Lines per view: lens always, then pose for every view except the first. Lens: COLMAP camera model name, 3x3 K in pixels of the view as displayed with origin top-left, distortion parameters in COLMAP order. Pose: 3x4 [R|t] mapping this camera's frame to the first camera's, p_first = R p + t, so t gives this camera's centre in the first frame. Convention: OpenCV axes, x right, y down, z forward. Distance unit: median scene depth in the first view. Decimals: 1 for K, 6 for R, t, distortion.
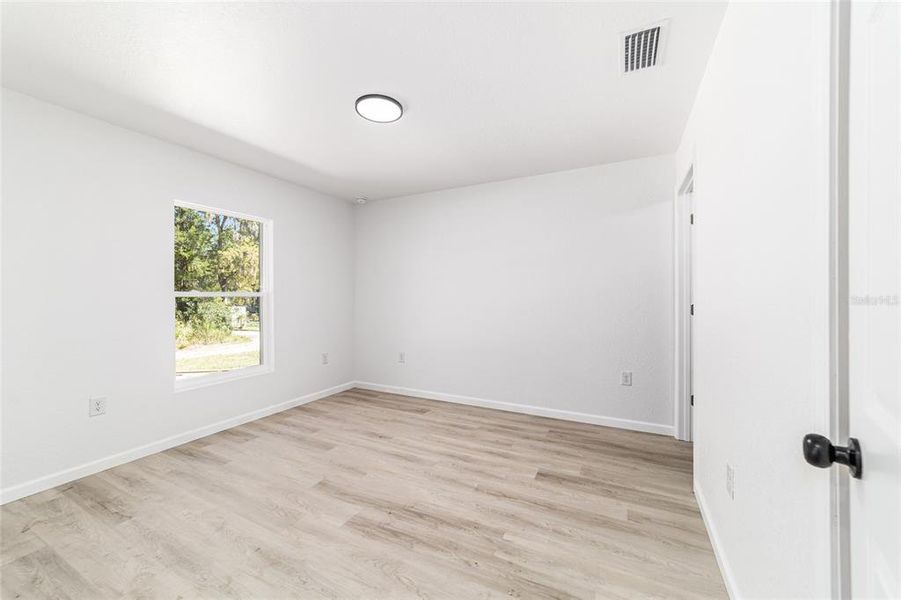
lens RADIAL K [[346.1, 0, 449.9], [0, 346.1, 298.7], [0, 0, 1]] dist [-0.019794, 0.008972]
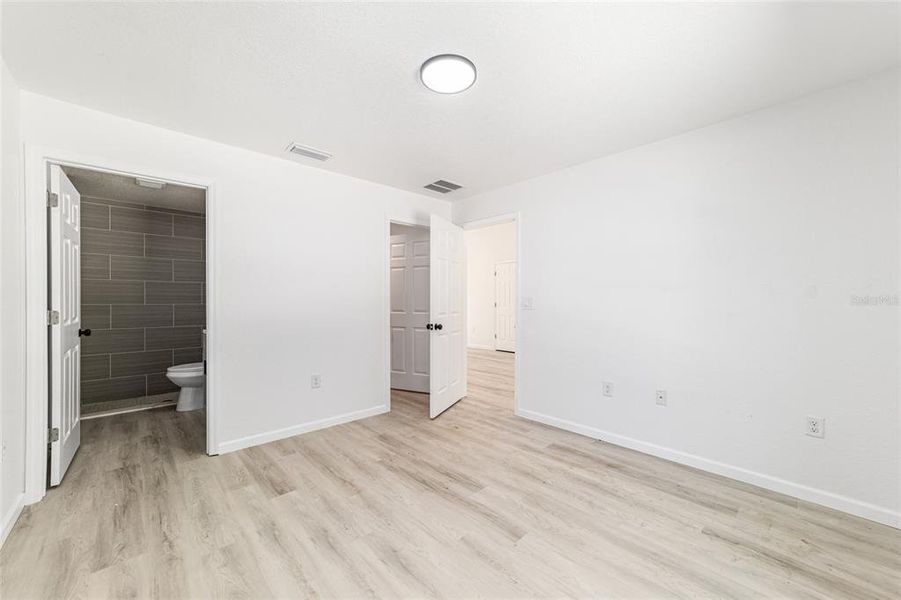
lens RADIAL K [[346.1, 0, 449.9], [0, 346.1, 298.7], [0, 0, 1]] dist [-0.019794, 0.008972]
pose [[-0.940359, 0.002063, 0.340177, -0.549253], [0.004283, 0.999974, 0.005778, -0.016631], [-0.340157, 0.006890, -0.940344, 1.975310]]
